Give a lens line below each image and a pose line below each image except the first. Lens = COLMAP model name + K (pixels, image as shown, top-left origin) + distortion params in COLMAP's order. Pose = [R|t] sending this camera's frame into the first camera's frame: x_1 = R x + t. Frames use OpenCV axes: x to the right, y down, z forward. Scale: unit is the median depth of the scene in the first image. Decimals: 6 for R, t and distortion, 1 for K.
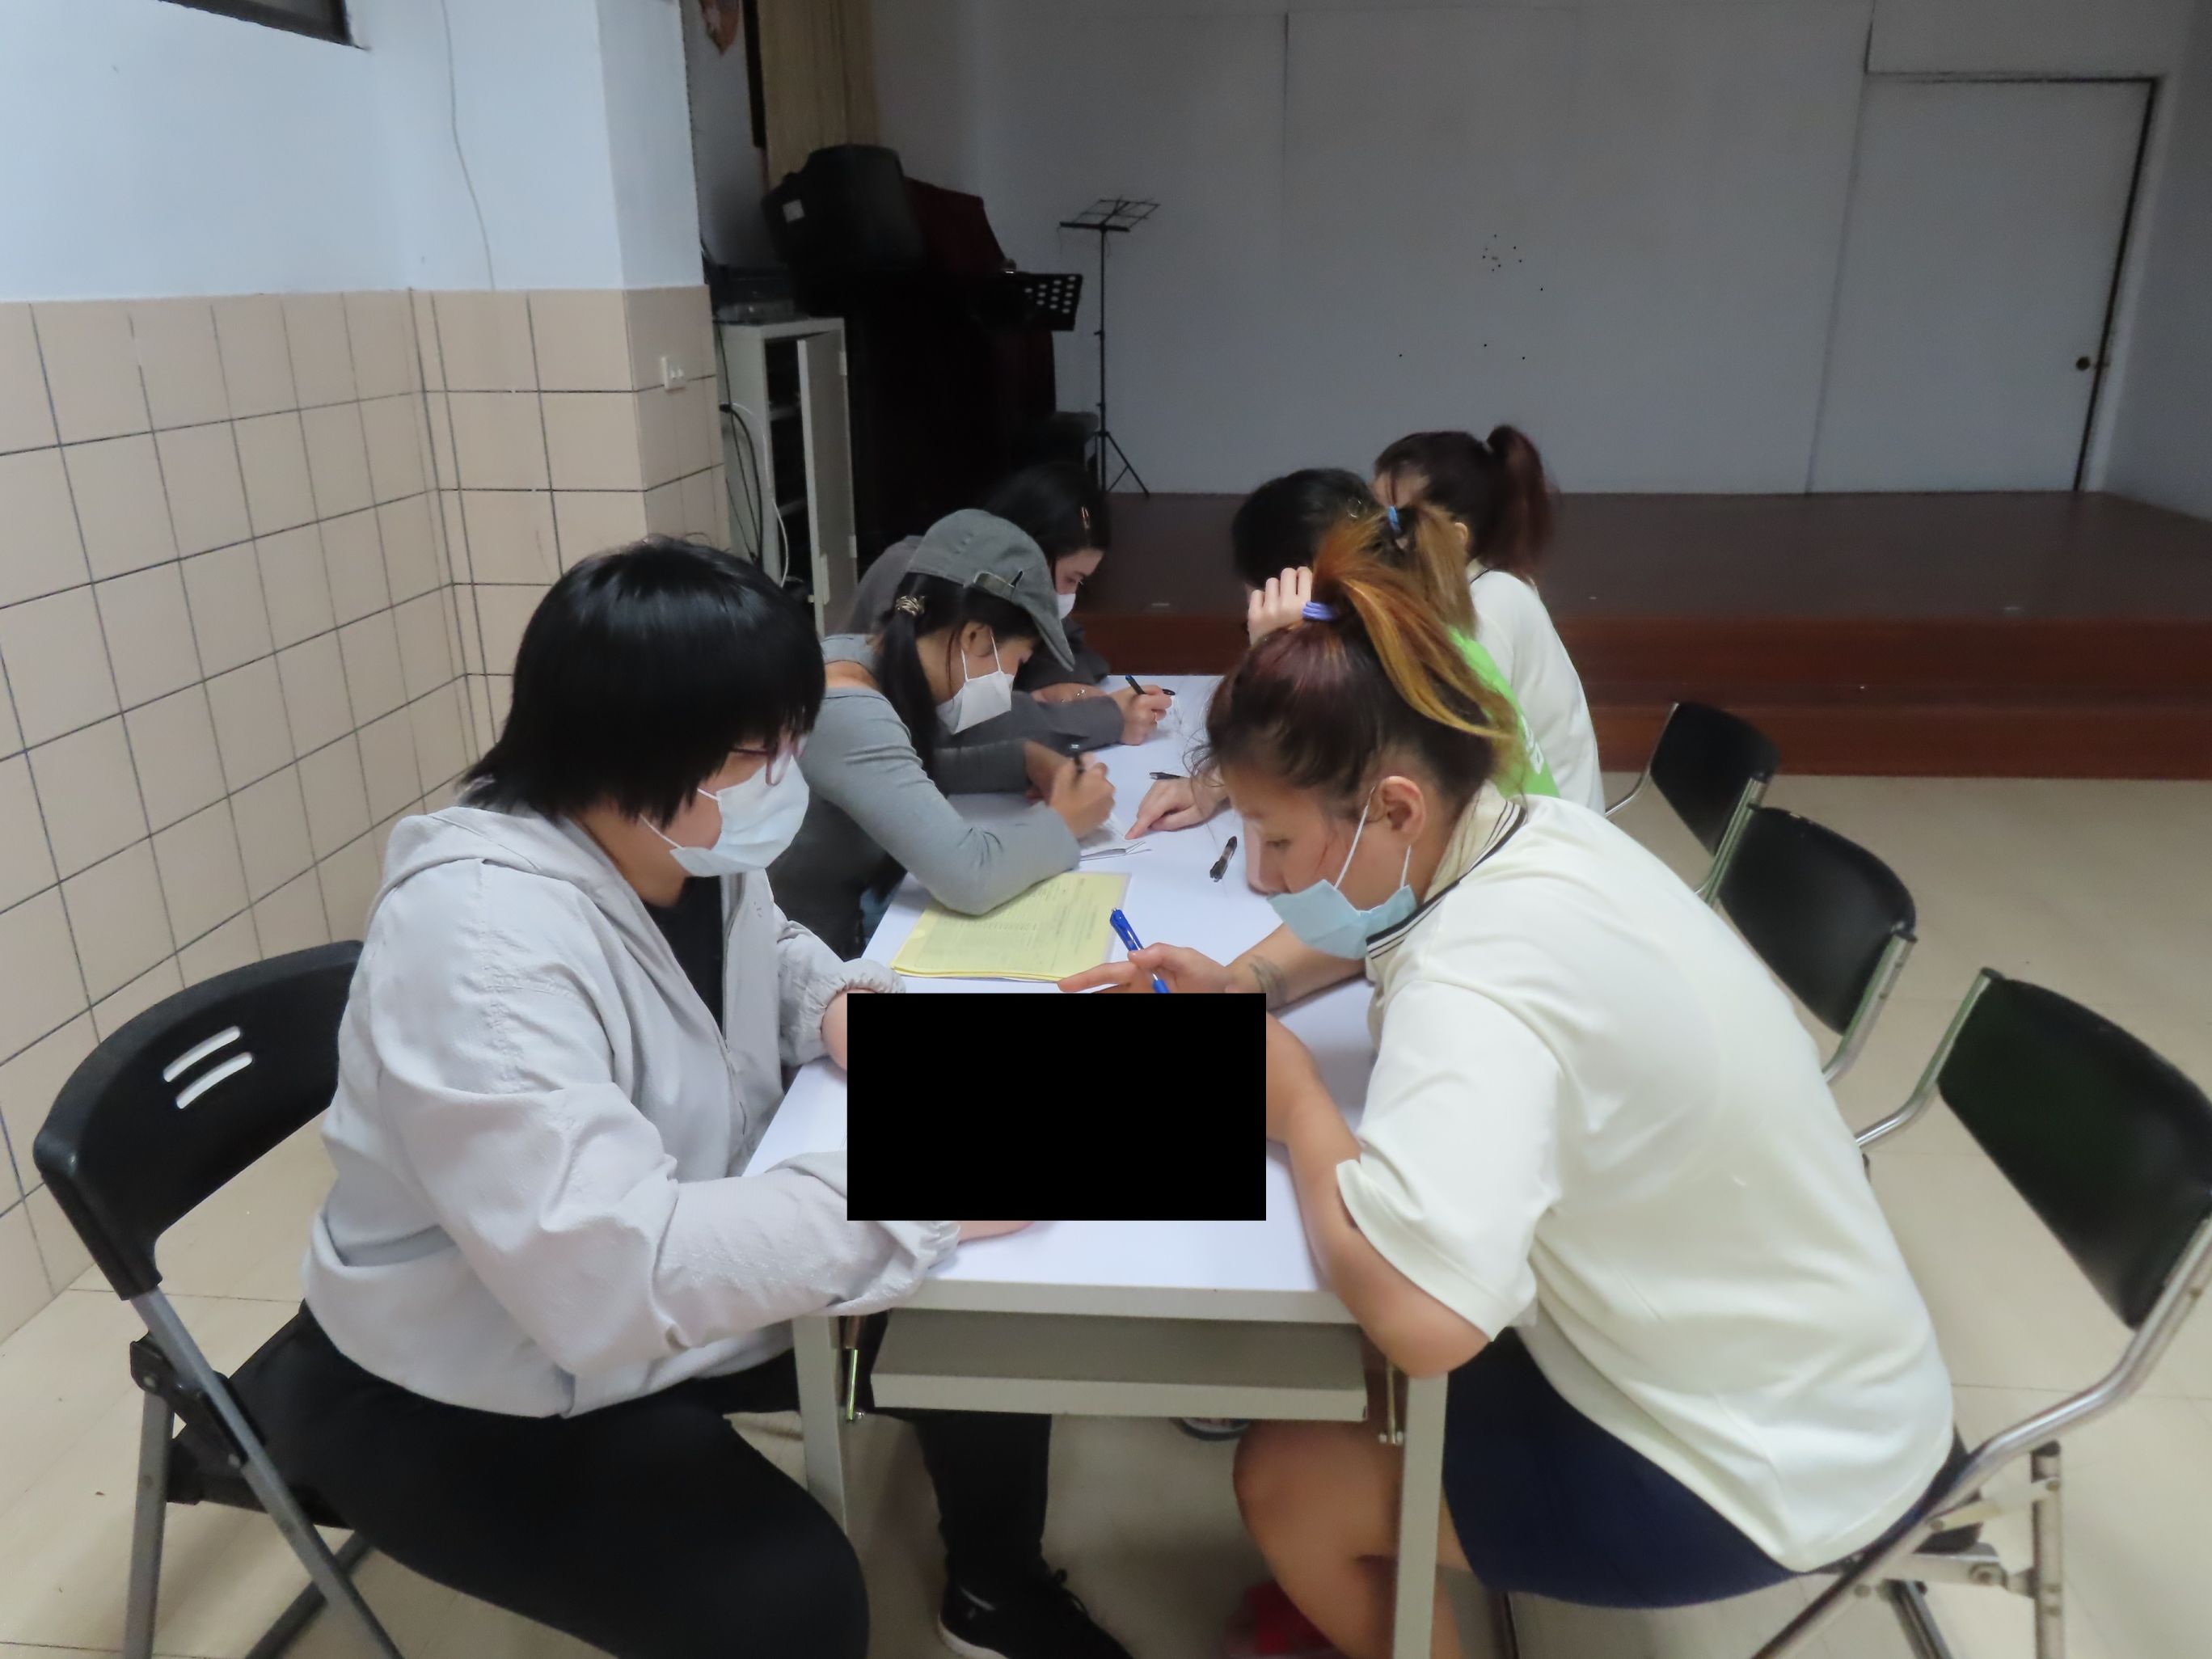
lens RADIAL K [[1585.5, 0, 1106.0], [0, 1585.5, 829.5], [0, 0, 1]] dist [-0.002232, -0.004226]
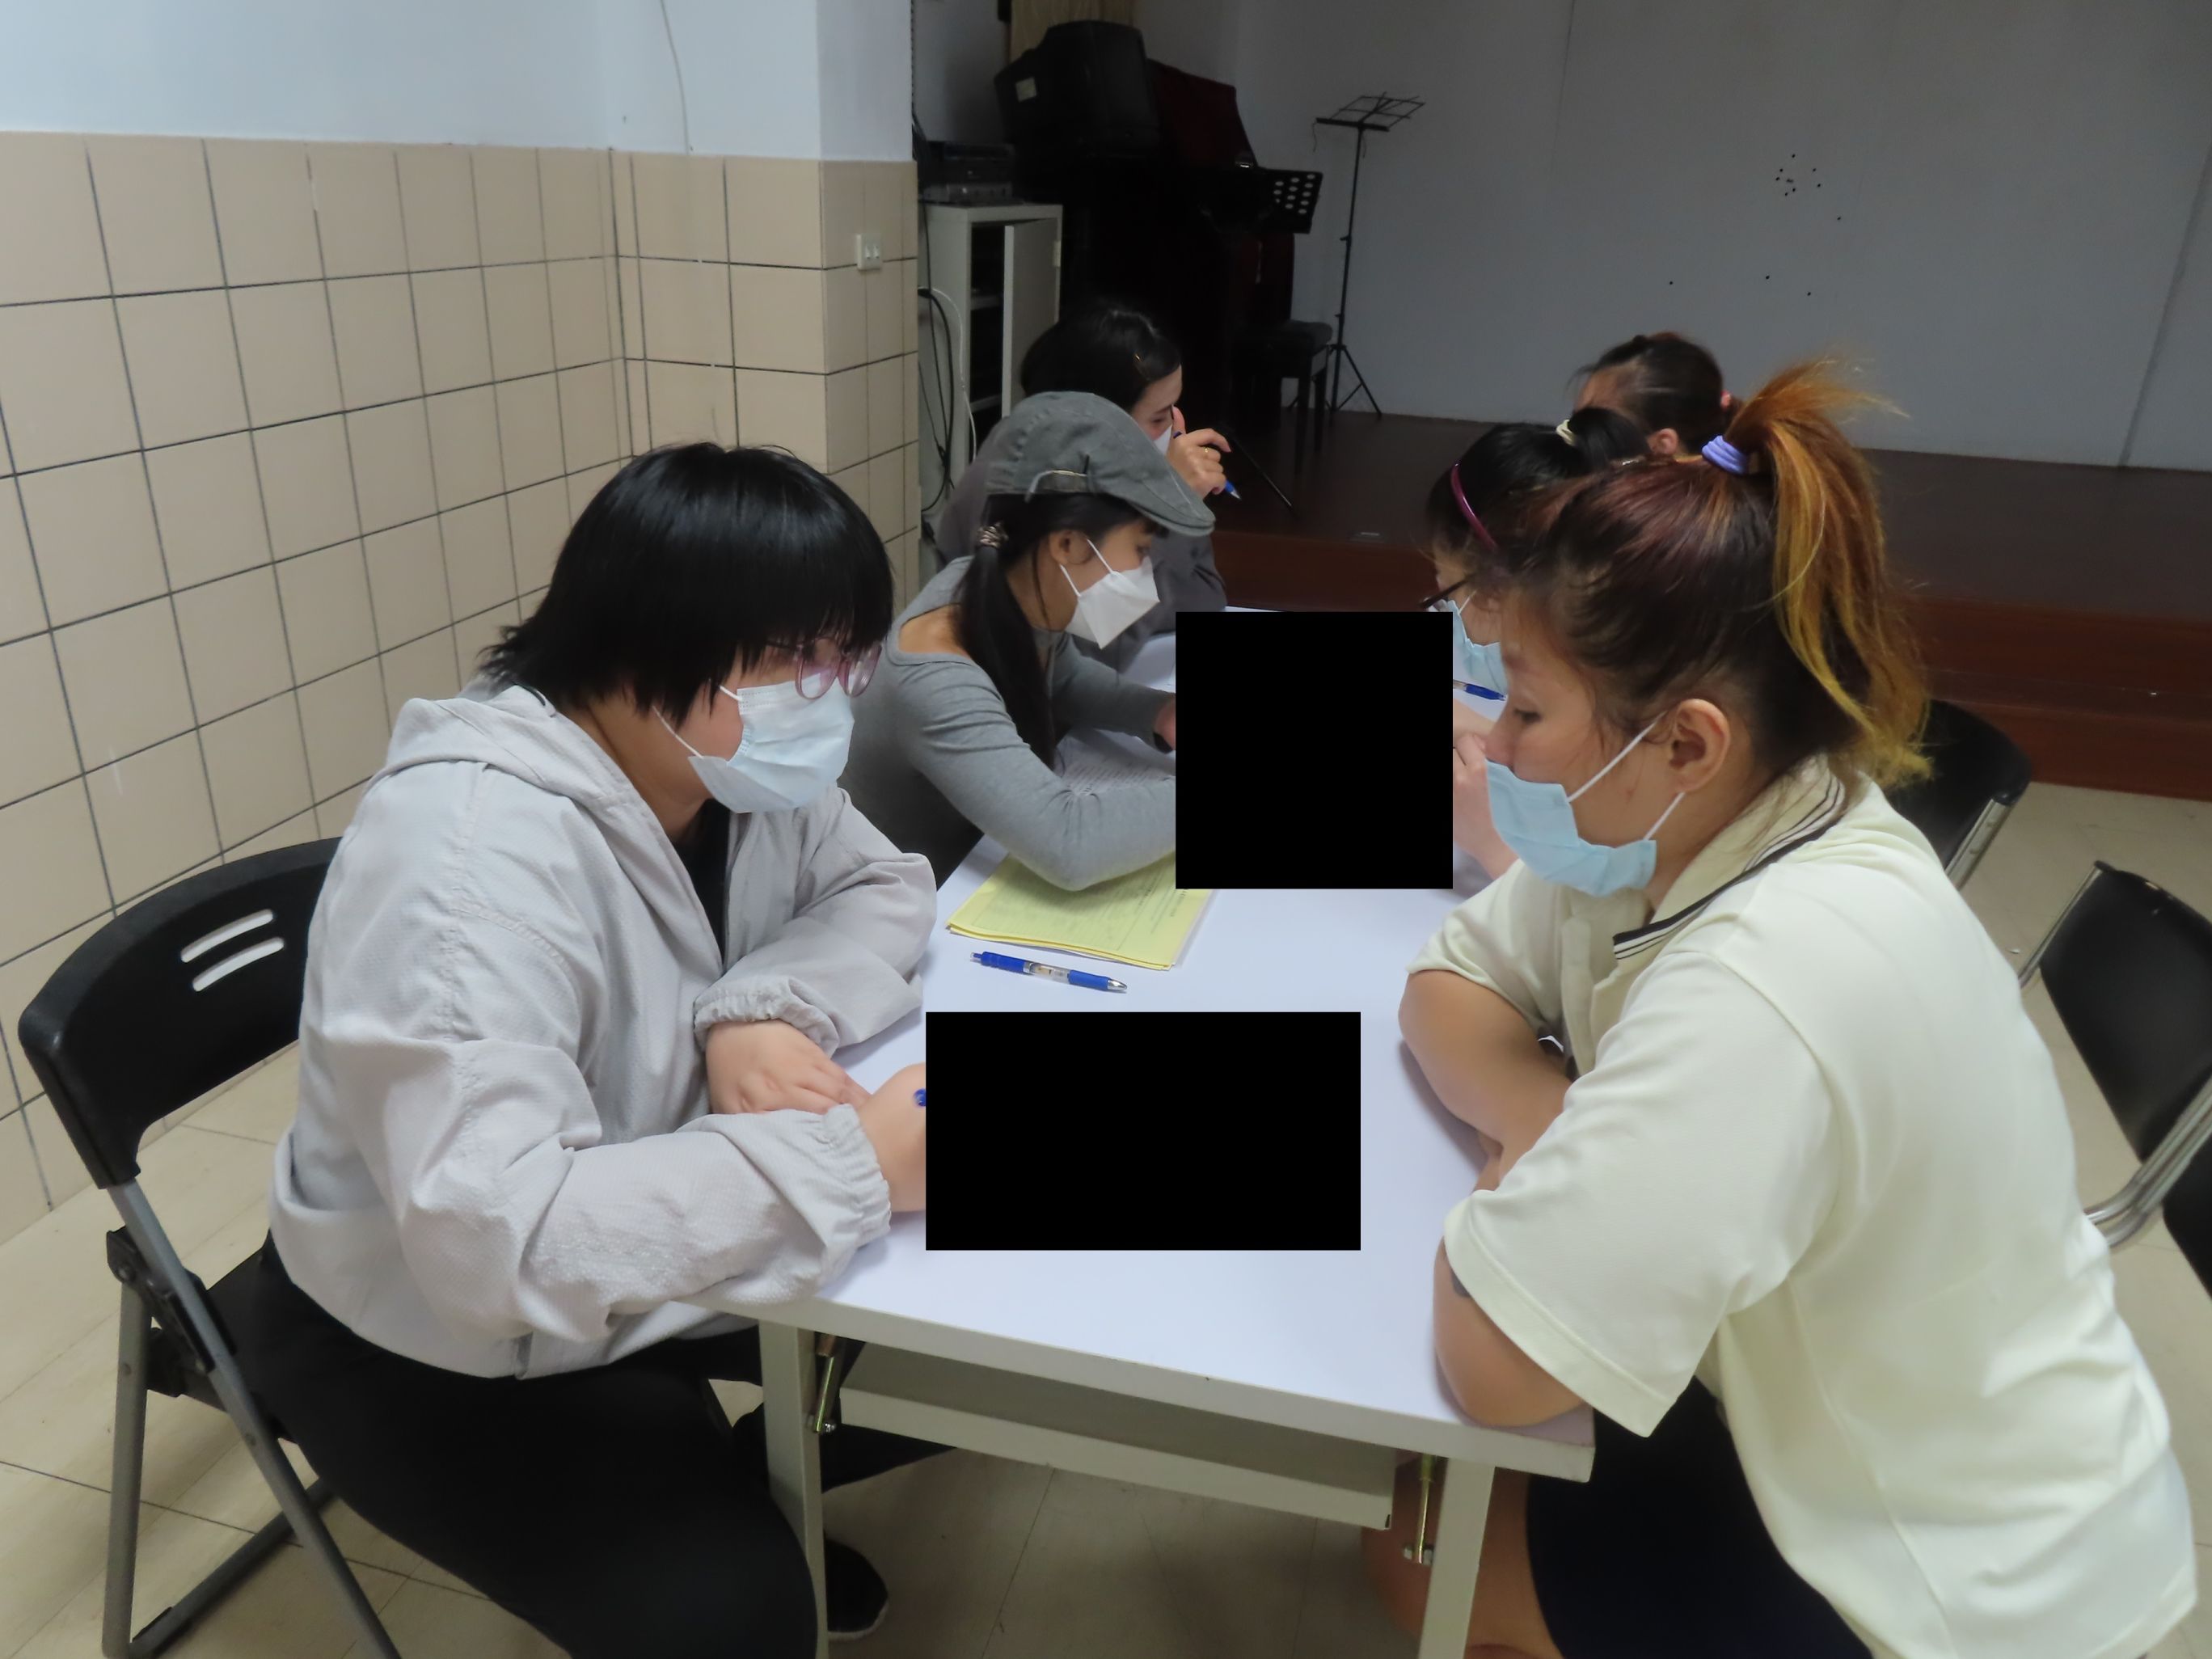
lens RADIAL K [[1585.5, 0, 1106.0], [0, 1585.5, 829.5], [0, 0, 1]] dist [-0.002232, -0.004226]
pose [[0.985980, 0.105107, -0.129601, 0.031055], [-0.097838, 0.993316, 0.061246, -0.014380], [0.135172, -0.047708, 0.989673, 0.056177]]
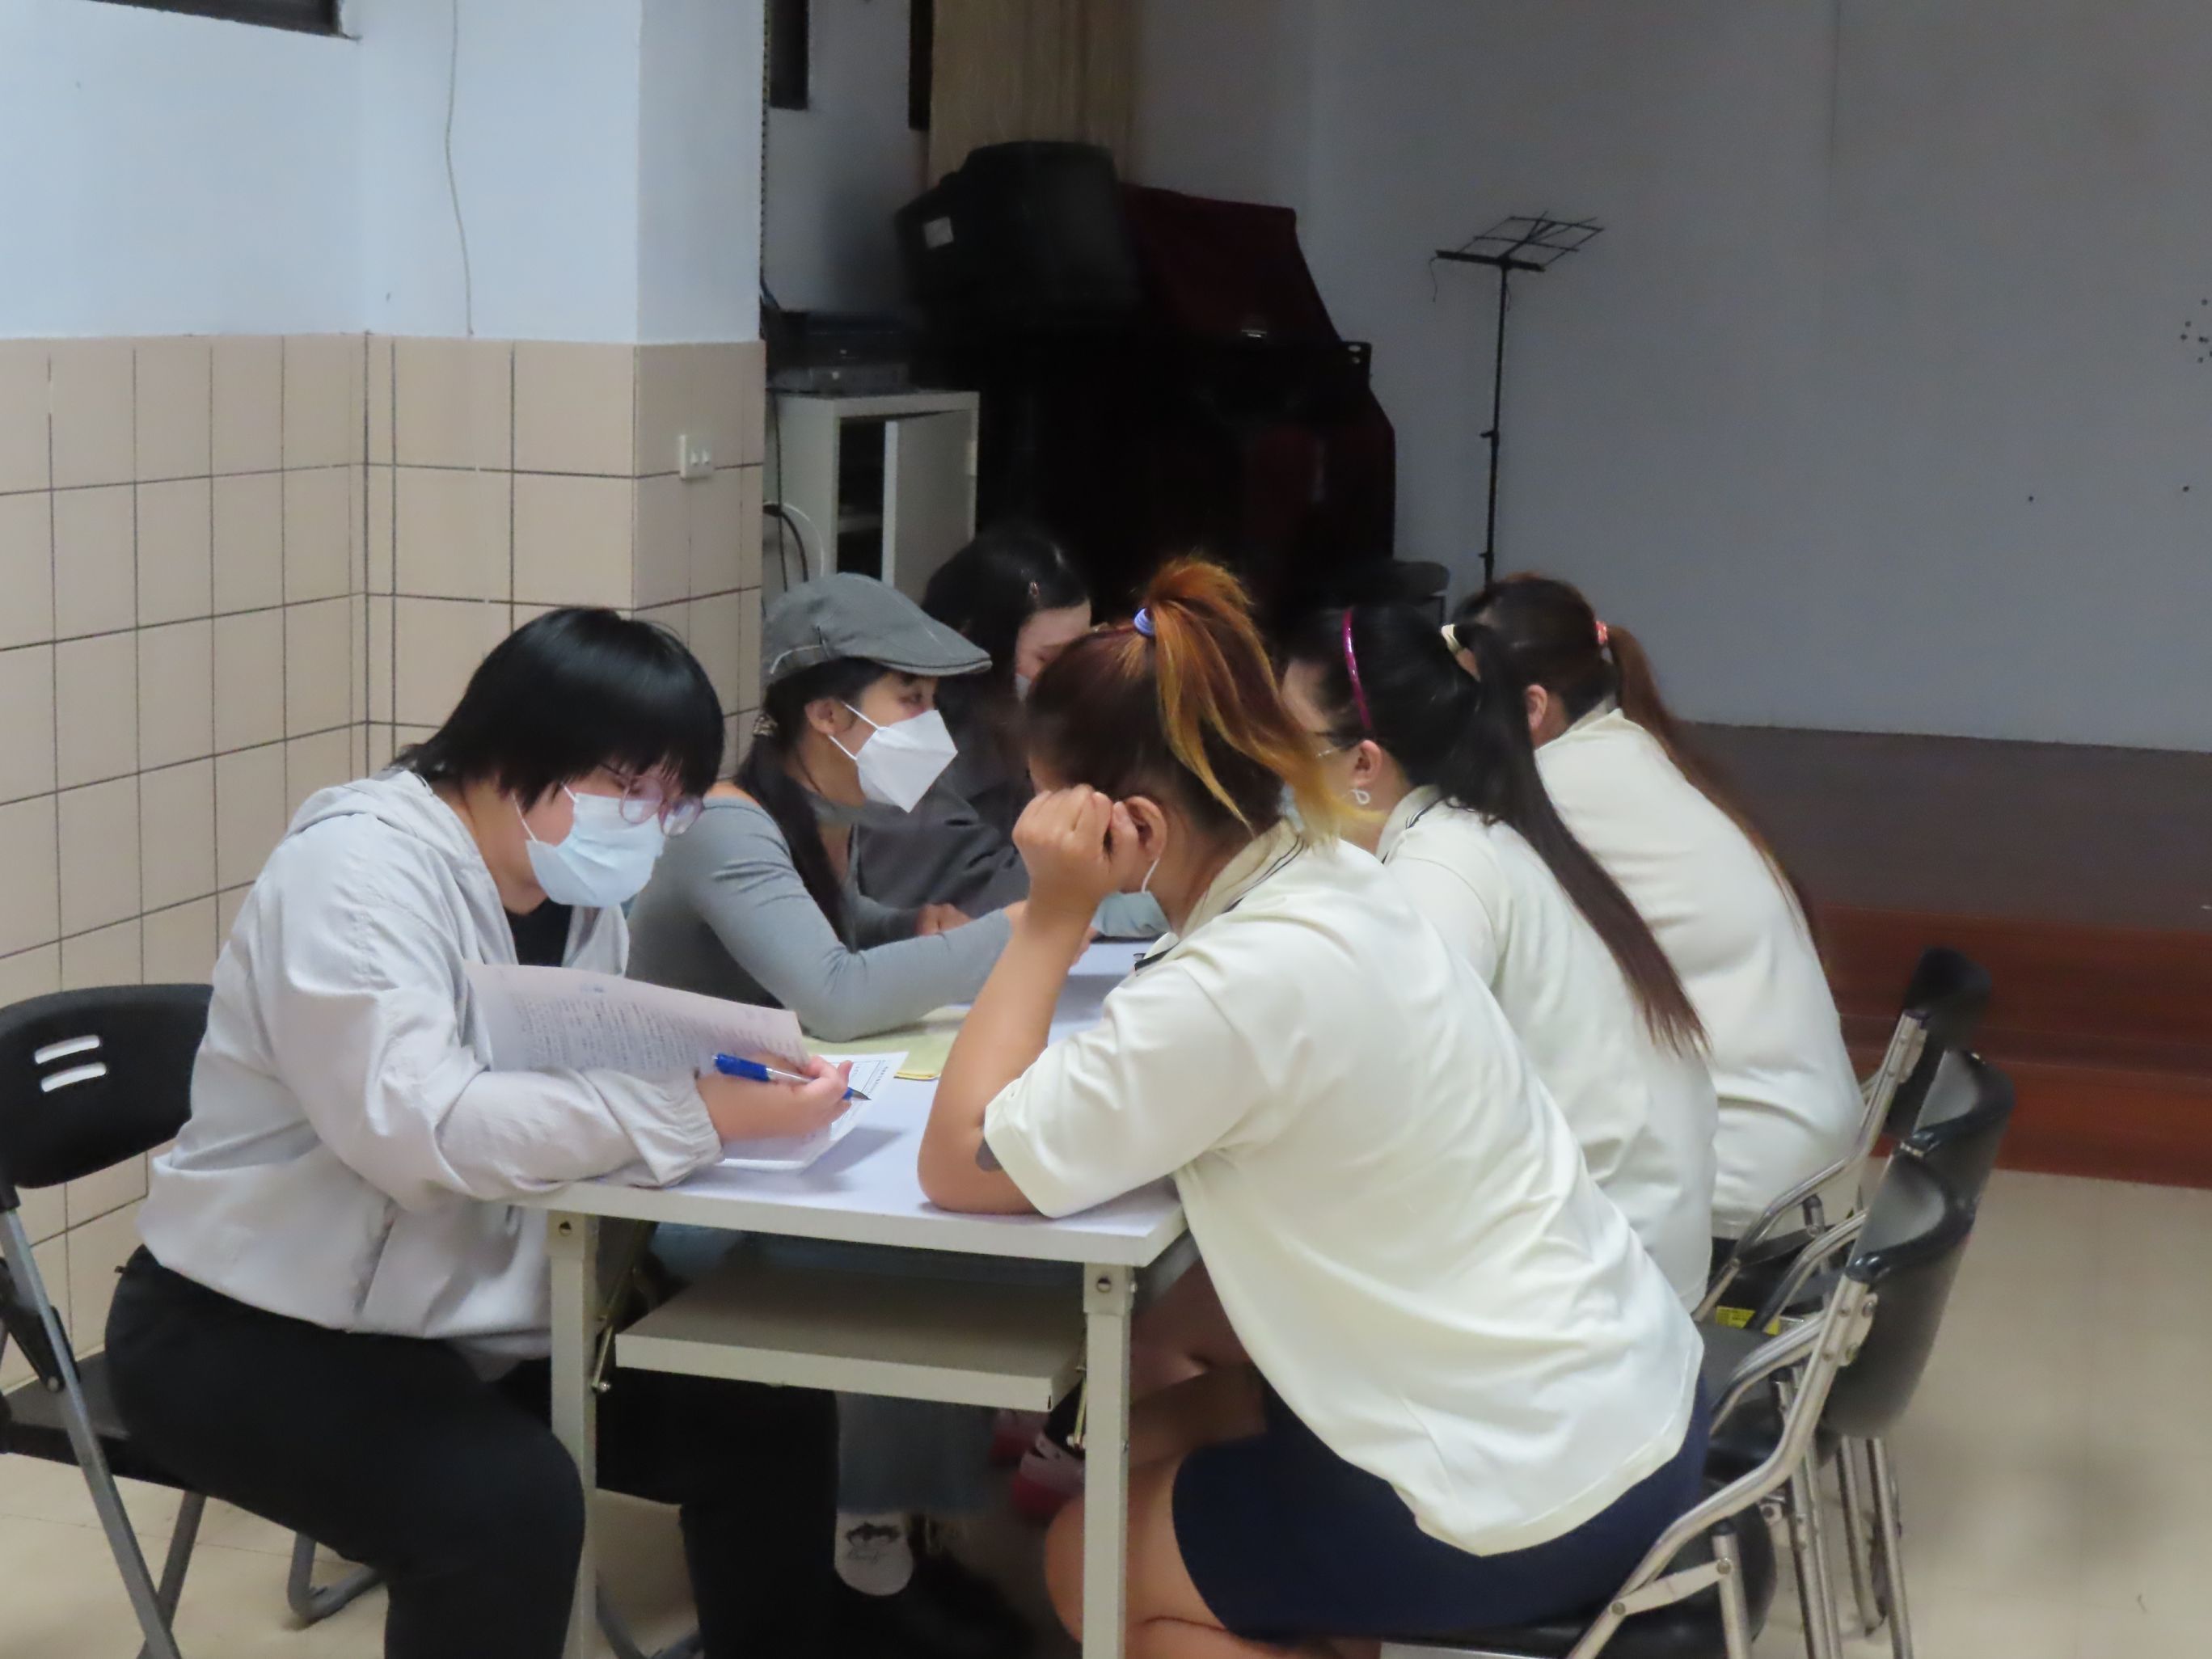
lens RADIAL K [[3507.9, 0, 1106.0], [0, 3507.9, 829.5], [0, 0, 1]] dist [-0.012009, -0.093149]
pose [[0.980583, 0.066080, -0.184636, 0.226339], [-0.099645, 0.978809, -0.178894, 0.151900], [0.168902, 0.193818, 0.966388, -0.500654]]
